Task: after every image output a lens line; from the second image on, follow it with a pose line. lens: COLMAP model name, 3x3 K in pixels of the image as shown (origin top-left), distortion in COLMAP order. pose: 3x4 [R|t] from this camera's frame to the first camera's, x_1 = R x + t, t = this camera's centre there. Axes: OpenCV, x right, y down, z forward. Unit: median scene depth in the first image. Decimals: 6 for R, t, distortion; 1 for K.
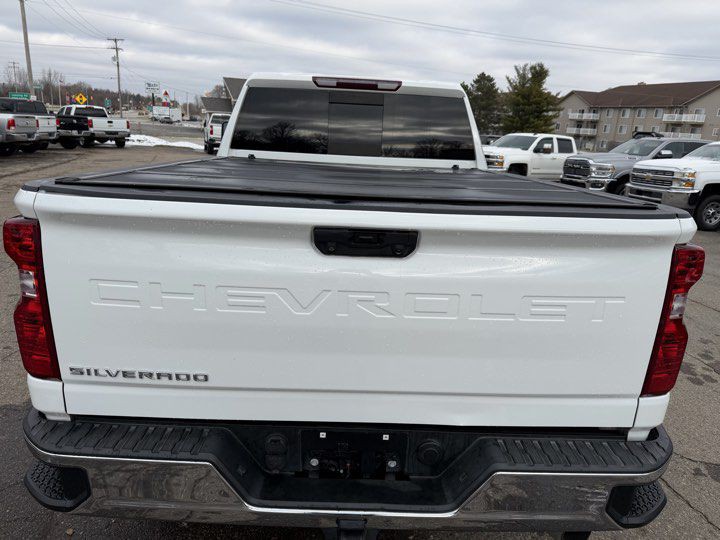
lens RADIAL K [[507.5, 0, 360.0], [0, 507.5, 270.0], [0, 0, 1]] dist [0.010884, 0.002090]
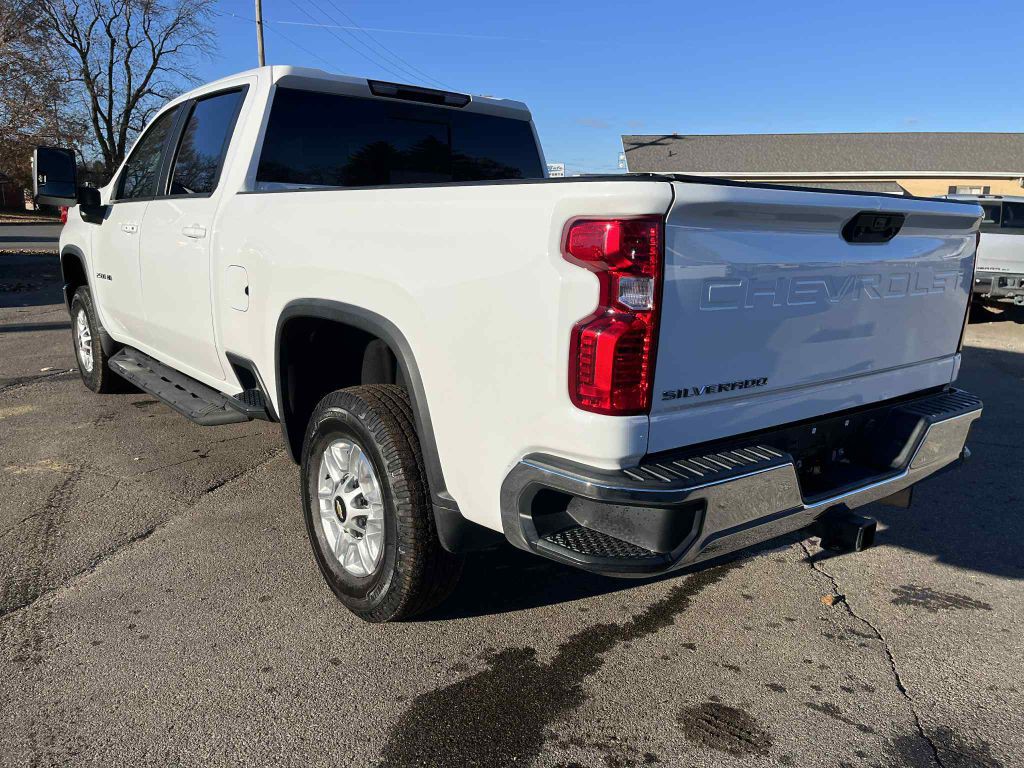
lens RADIAL K [[773.1, 0, 512.0], [0, 773.1, 384.0], [0, 0, 1]] dist [0.009464, 0.001544]
pose [[0.802462, -0.143474, 0.579197, -1.499833], [0.157029, 0.987225, 0.026989, 0.100402], [-0.575670, 0.069293, 0.814741, 0.081419]]
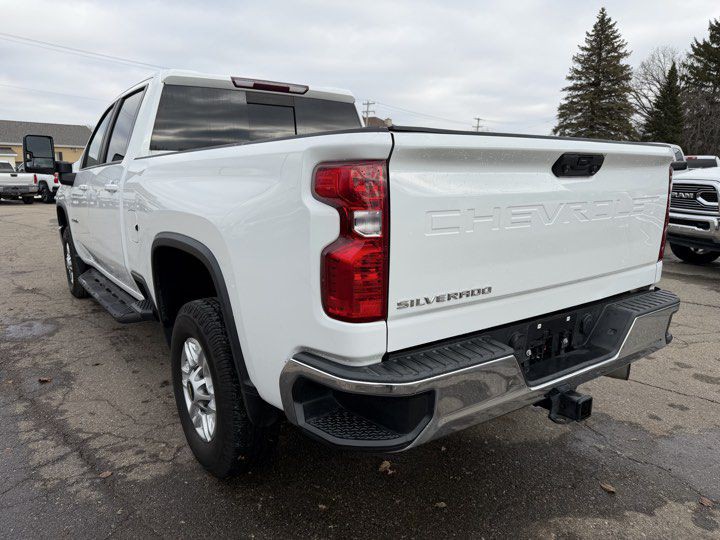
lens RADIAL K [[507.5, 0, 360.0], [0, 507.5, 270.0], [0, 0, 1]] dist [0.010884, 0.002090]
pose [[0.827096, -0.148868, 0.541987, -1.174127], [0.181016, 0.983461, -0.006109, 0.114939], [-0.532114, 0.103161, 0.840365, 0.143626]]
